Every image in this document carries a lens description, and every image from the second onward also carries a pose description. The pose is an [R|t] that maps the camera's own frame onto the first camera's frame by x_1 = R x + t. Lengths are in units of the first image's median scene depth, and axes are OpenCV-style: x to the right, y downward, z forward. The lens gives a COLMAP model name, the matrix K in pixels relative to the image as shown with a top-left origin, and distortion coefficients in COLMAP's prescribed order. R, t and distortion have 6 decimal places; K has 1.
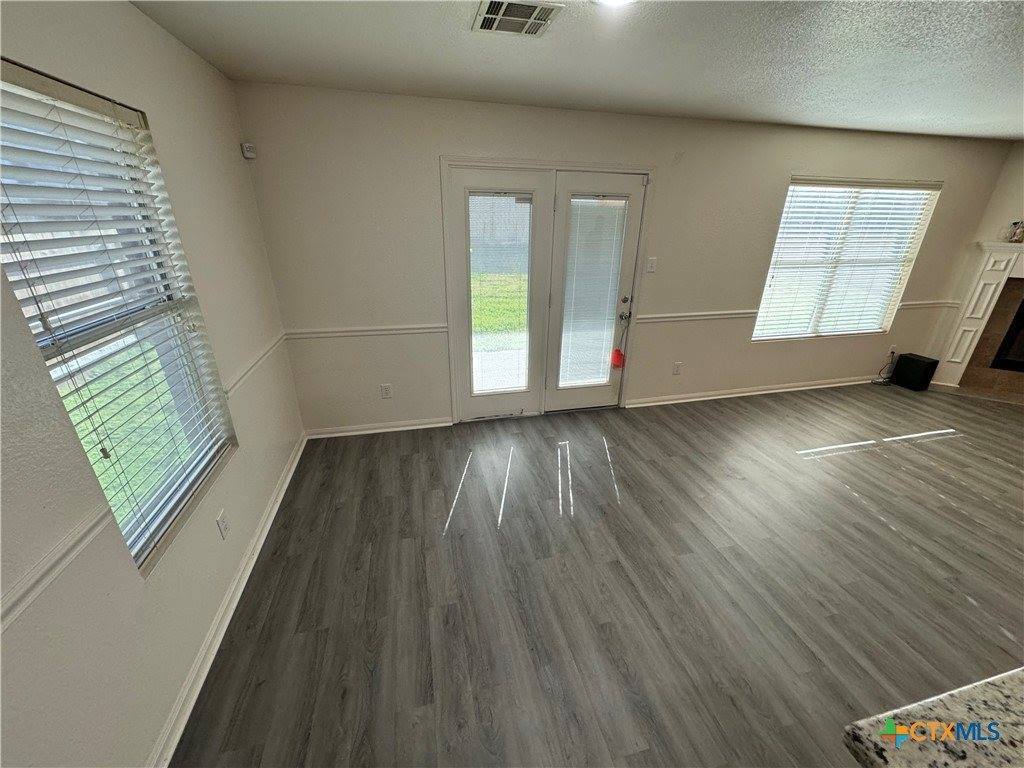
lens RADIAL K [[407.9, 0, 510.3], [0, 407.9, 383.9], [0, 0, 1]] dist [0.000690, -0.000011]
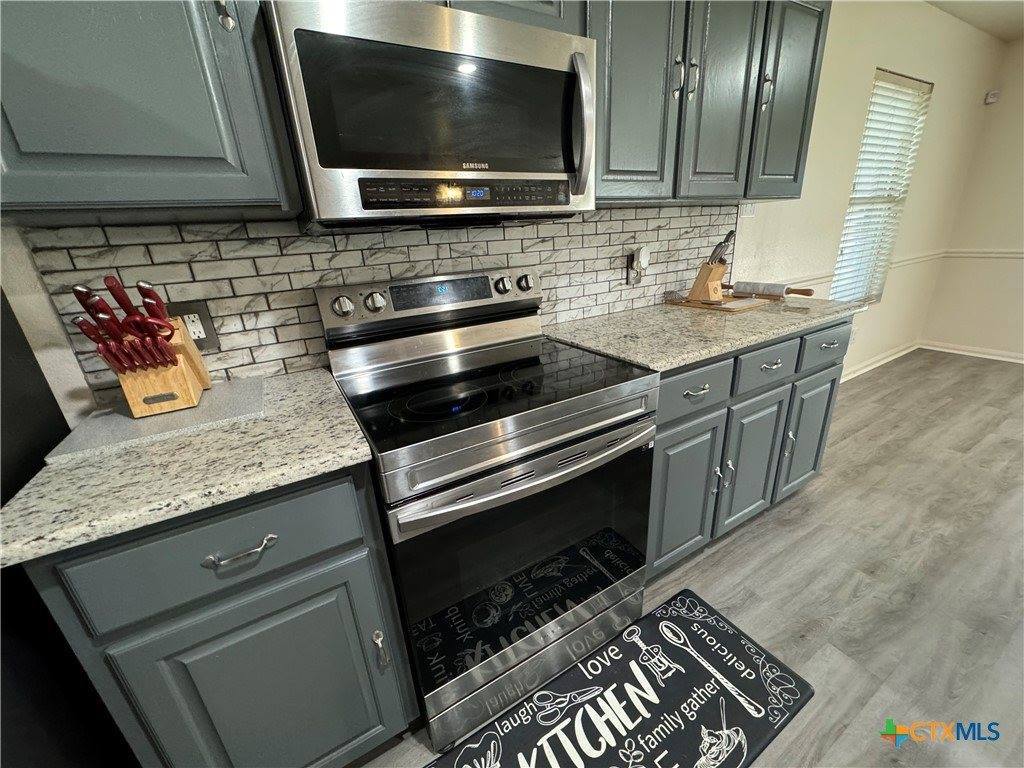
lens RADIAL K [[407.9, 0, 512.5], [0, 407.9, 382.1], [0, 0, 1]] dist [0.000690, -0.000011]
pose [[0.293471, 0.319242, -0.901088, 0.433671], [-0.299057, 0.925941, 0.230648, 0.521498], [0.907987, 0.201788, 0.367208, -0.810800]]
